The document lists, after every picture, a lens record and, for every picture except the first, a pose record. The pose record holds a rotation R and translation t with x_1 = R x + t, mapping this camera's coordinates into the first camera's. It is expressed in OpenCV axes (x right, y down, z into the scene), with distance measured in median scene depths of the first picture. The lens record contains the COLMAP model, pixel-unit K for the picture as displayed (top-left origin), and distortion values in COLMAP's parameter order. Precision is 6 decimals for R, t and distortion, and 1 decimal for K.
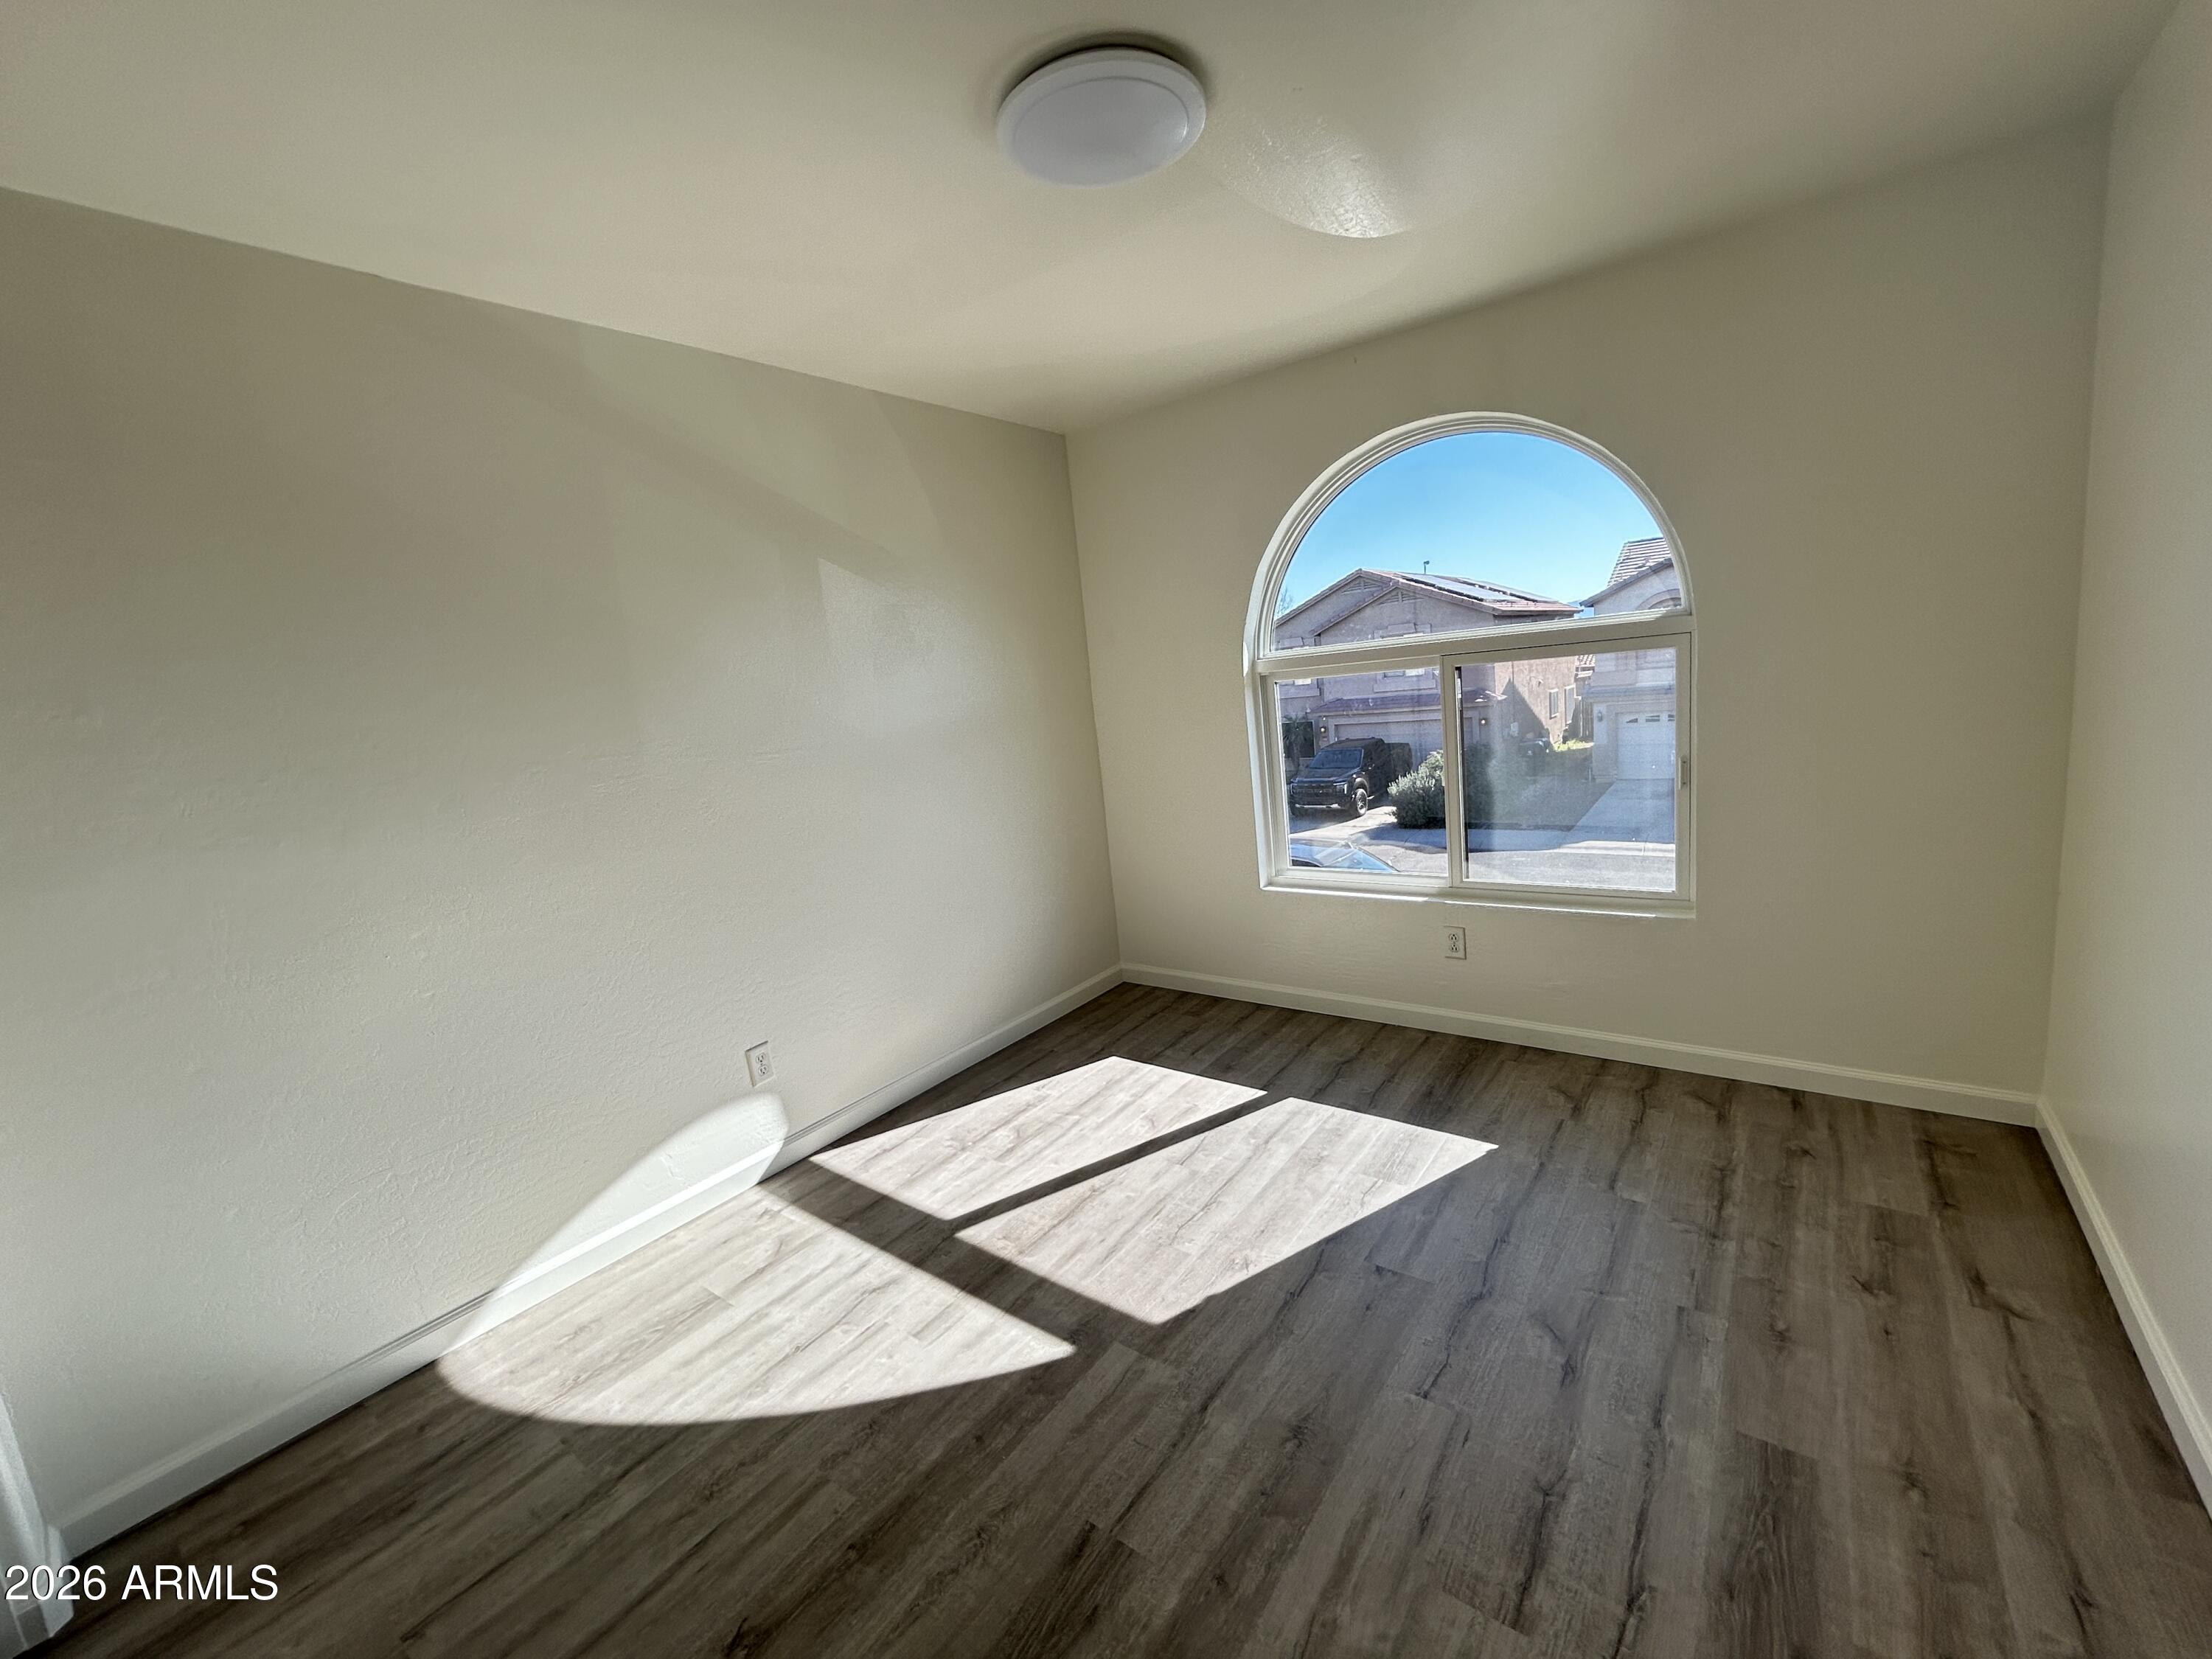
lens RADIAL K [[901.4, 0, 1116.7], [0, 901.4, 834.8], [0, 0, 1]] dist [0.003460, 0.000152]
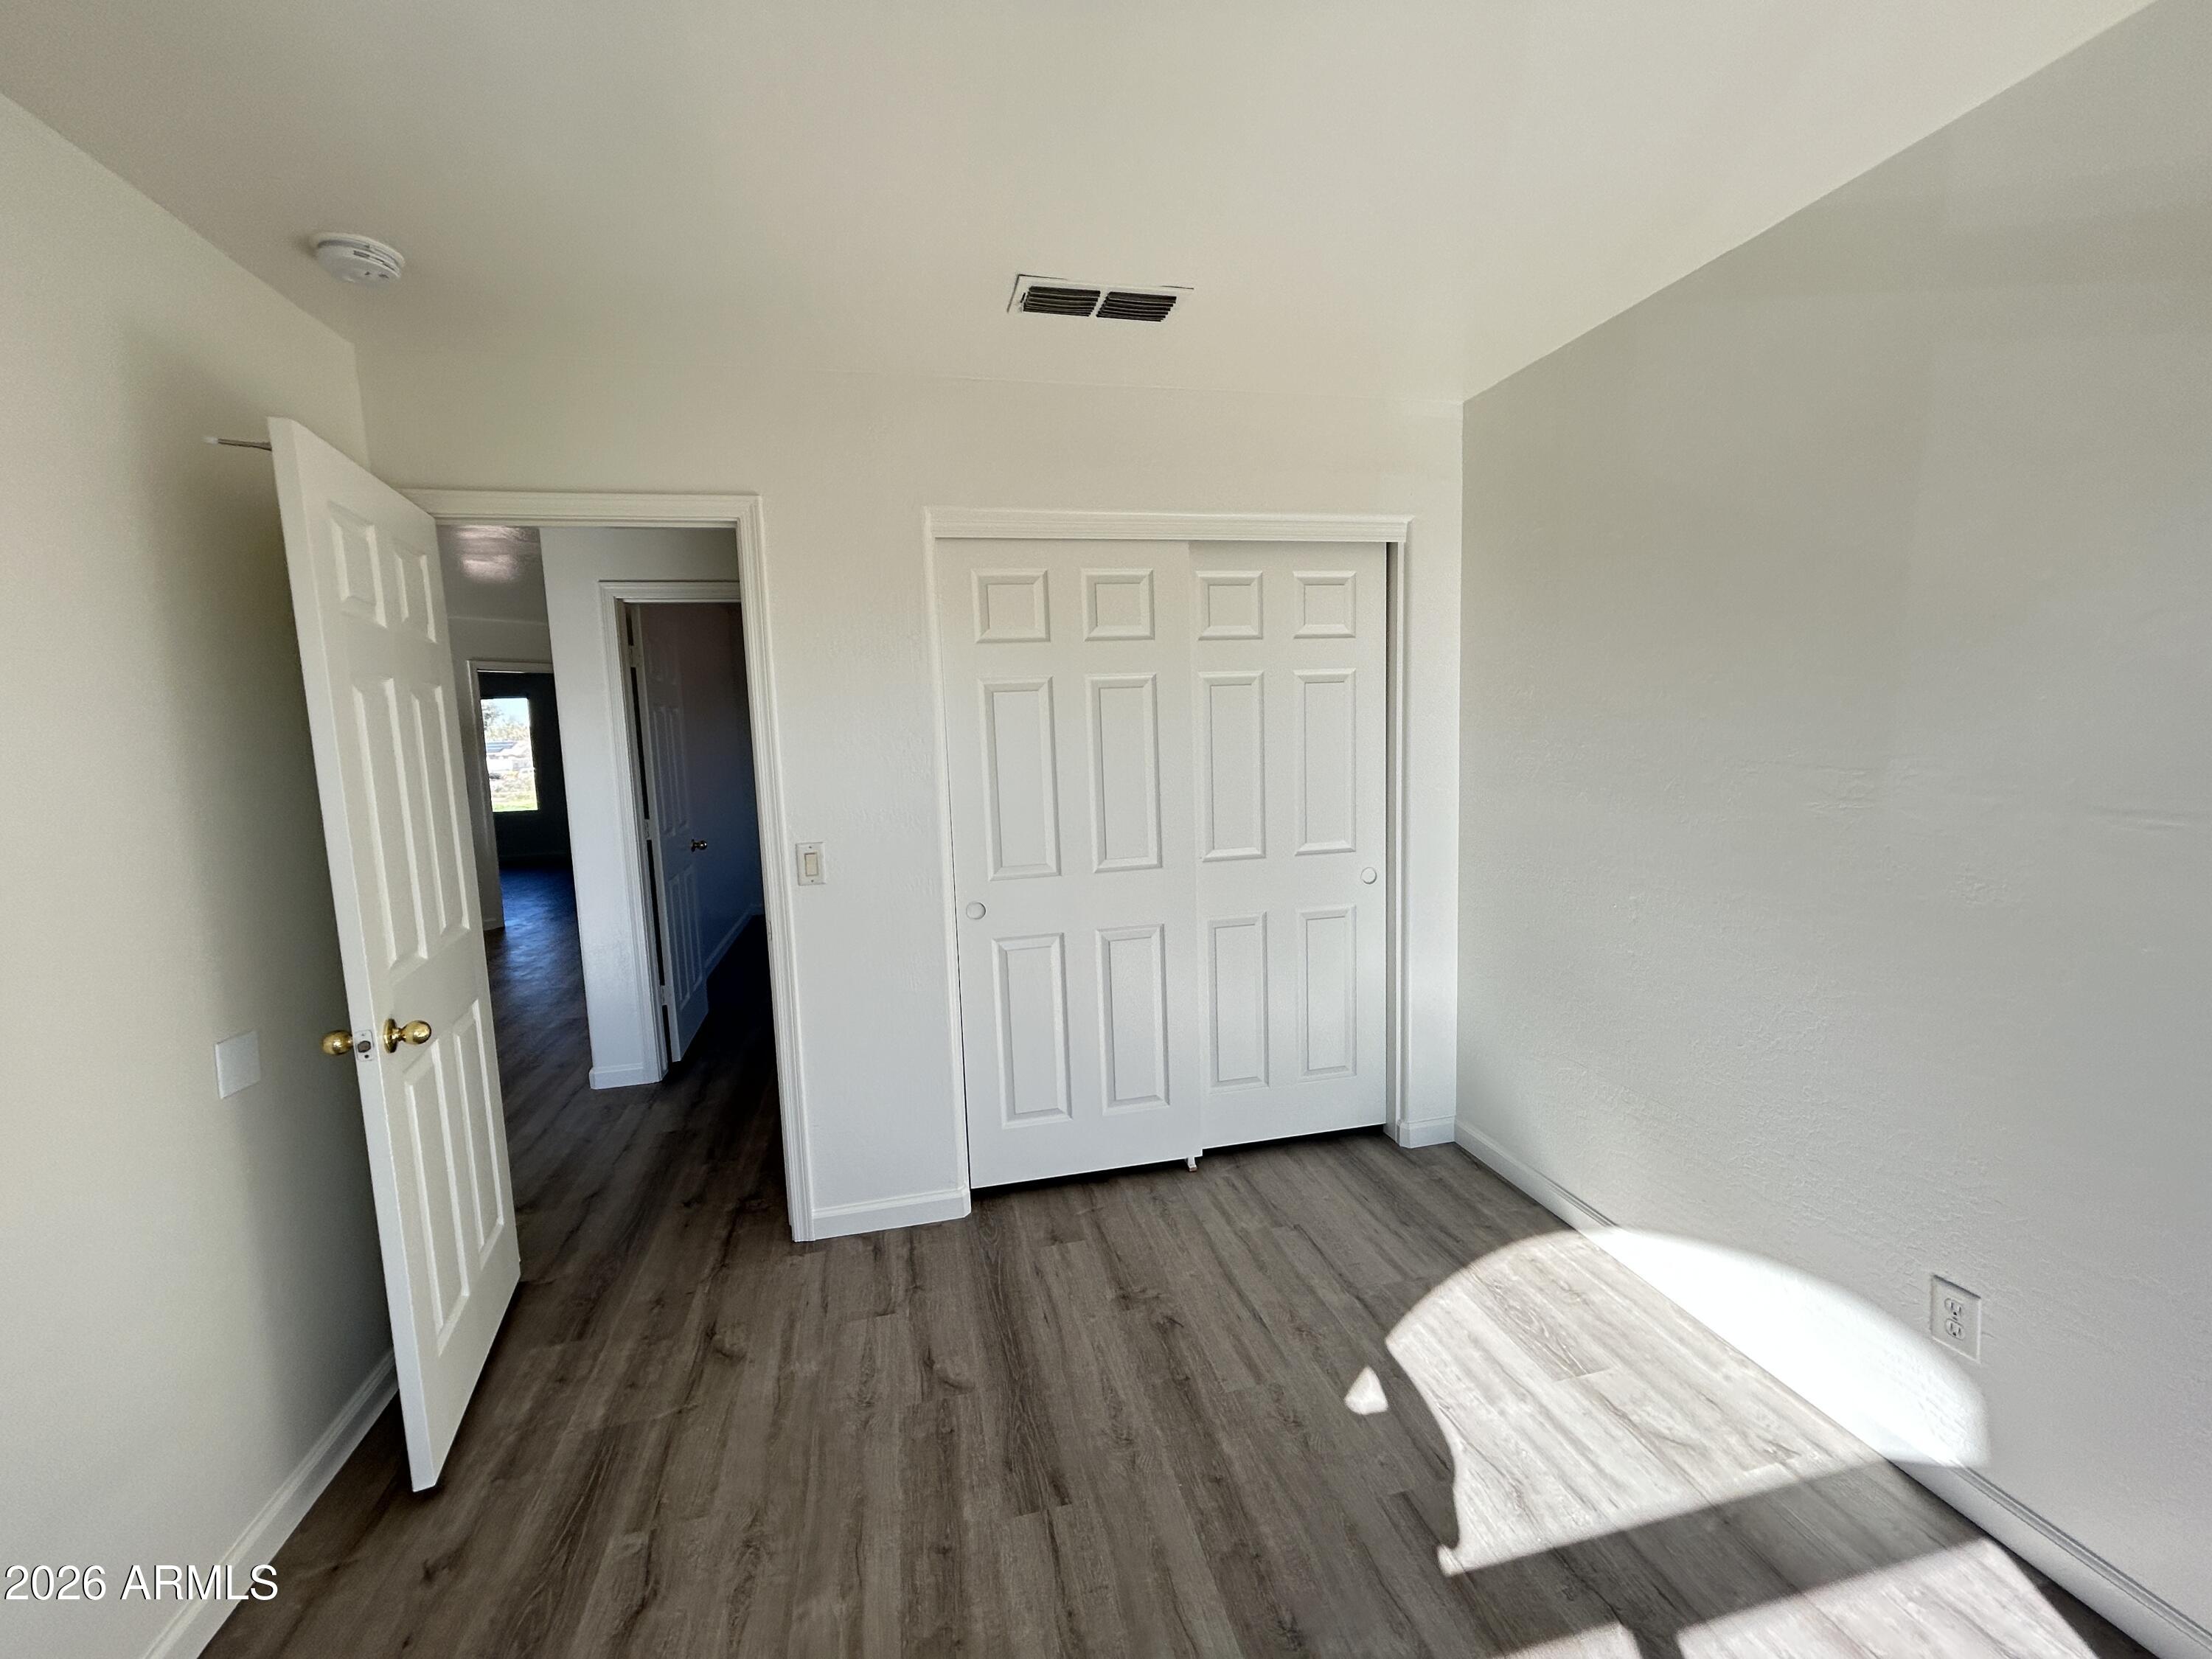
lens RADIAL K [[901.4, 0, 1102.1], [0, 901.4, 829.3], [0, 0, 1]] dist [0.003460, 0.000152]
pose [[-0.641954, 0.207116, -0.738240, 0.528998], [-0.032799, 0.954526, 0.296317, -0.327721], [0.766041, 0.214436, -0.605969, 1.357258]]
